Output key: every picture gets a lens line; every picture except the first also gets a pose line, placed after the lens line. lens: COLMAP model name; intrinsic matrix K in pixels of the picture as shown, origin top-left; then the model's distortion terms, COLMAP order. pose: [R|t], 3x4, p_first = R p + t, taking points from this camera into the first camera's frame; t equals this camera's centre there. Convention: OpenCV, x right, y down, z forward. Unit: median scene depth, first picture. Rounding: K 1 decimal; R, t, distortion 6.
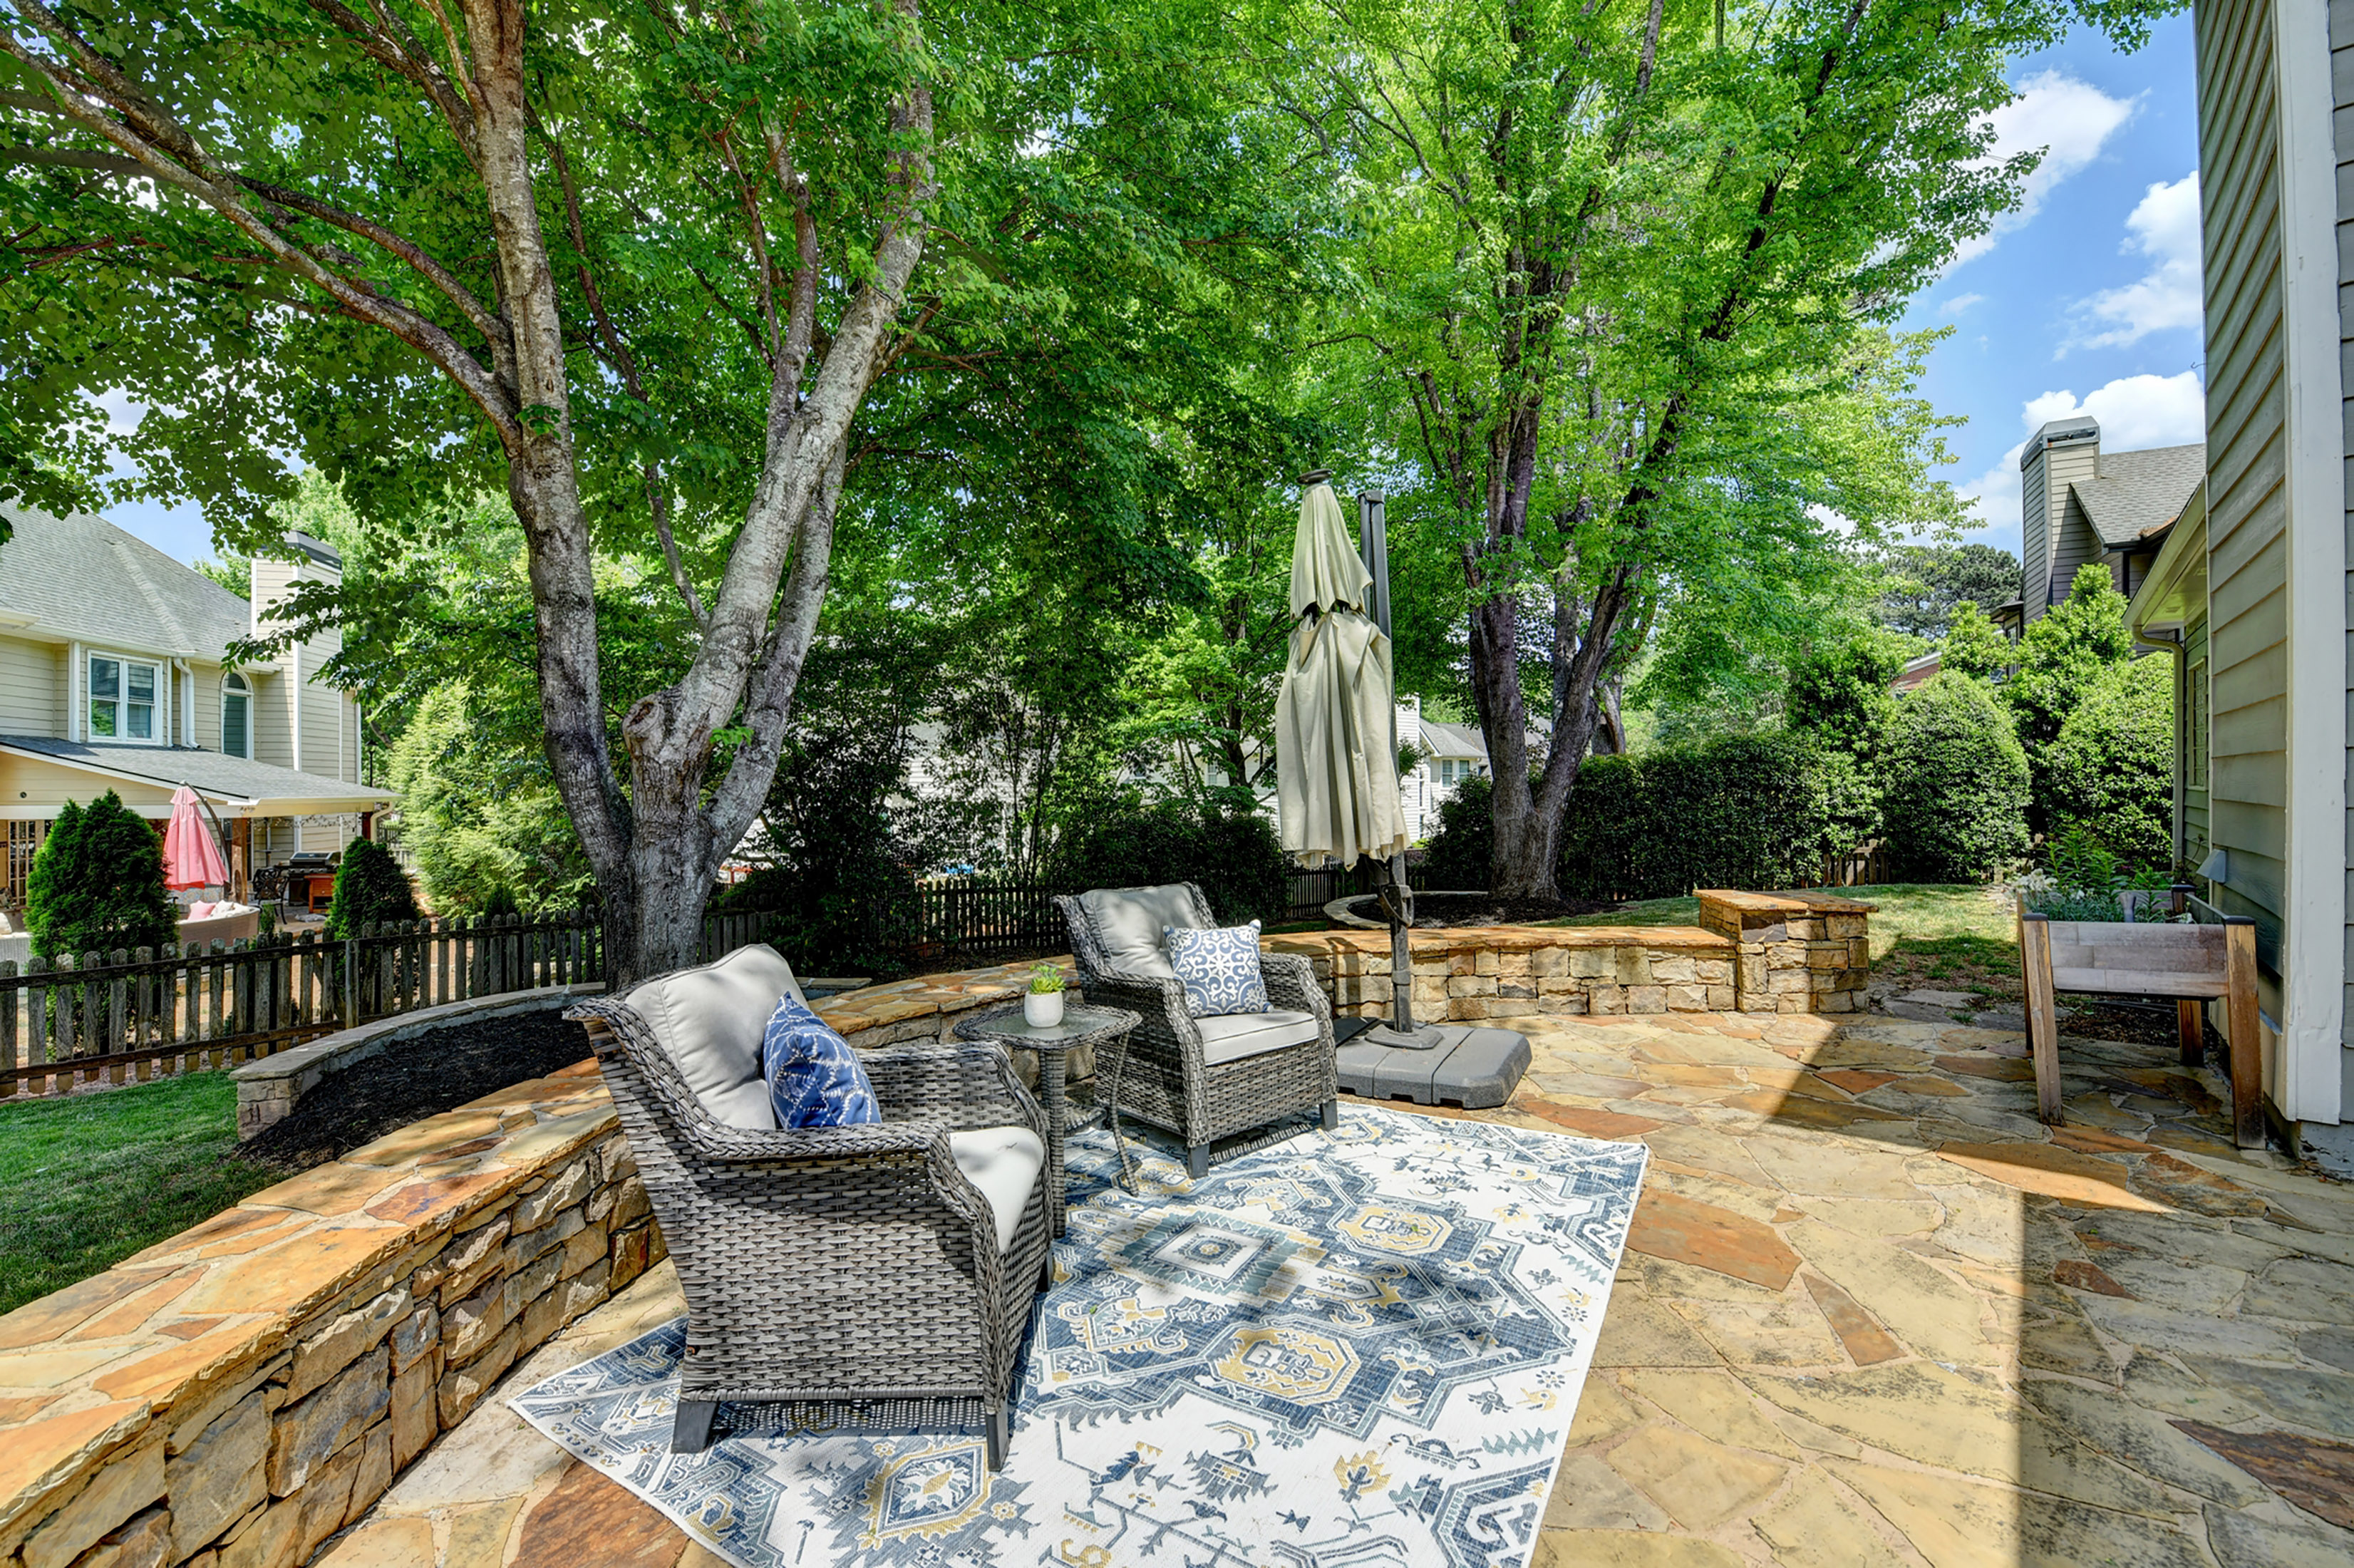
lens RADIAL K [[974.9, 0, 1148.5], [0, 974.9, 779.4], [0, 0, 1]] dist [-0.011194, -0.000343]
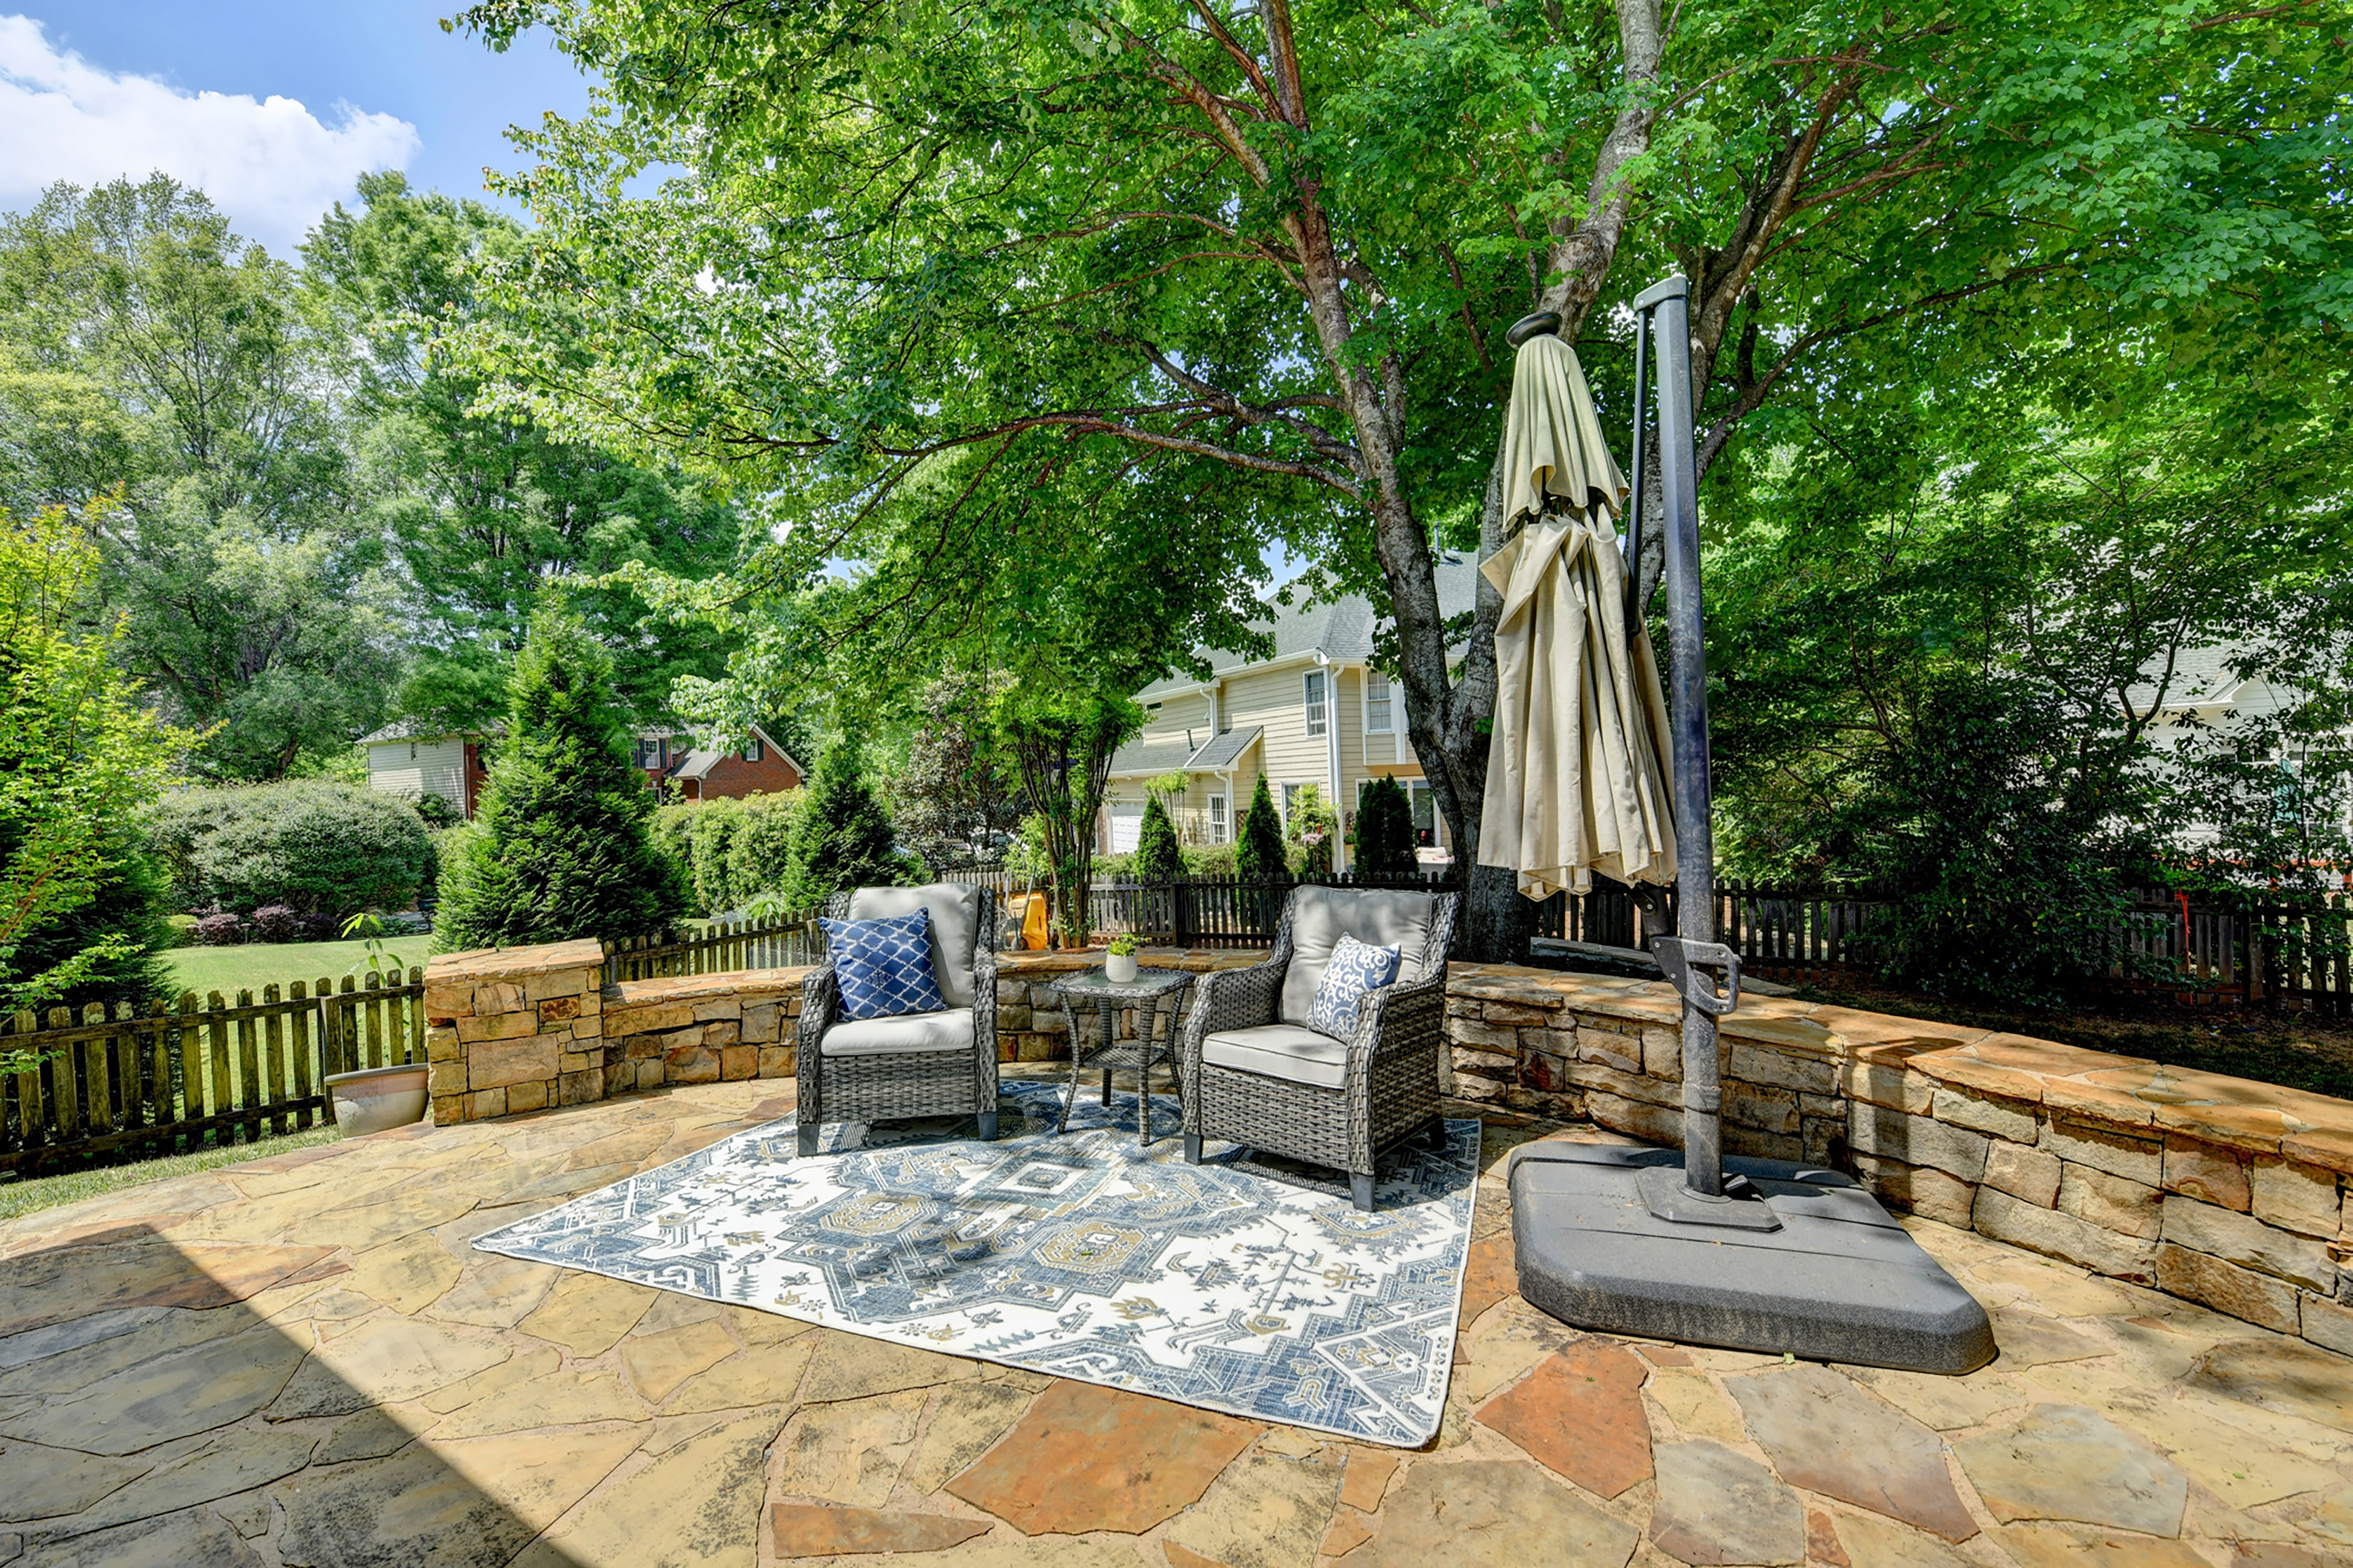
lens RADIAL K [[974.4, 0, 1148.0], [0, 974.4, 779.4], [0, 0, 1]] dist [-0.011194, -0.000343]
pose [[0.167068, -0.004649, -0.985934, 0.668844], [0.047356, 0.998873, 0.003314, -0.004934], [0.984807, -0.047244, 0.167100, 0.497240]]
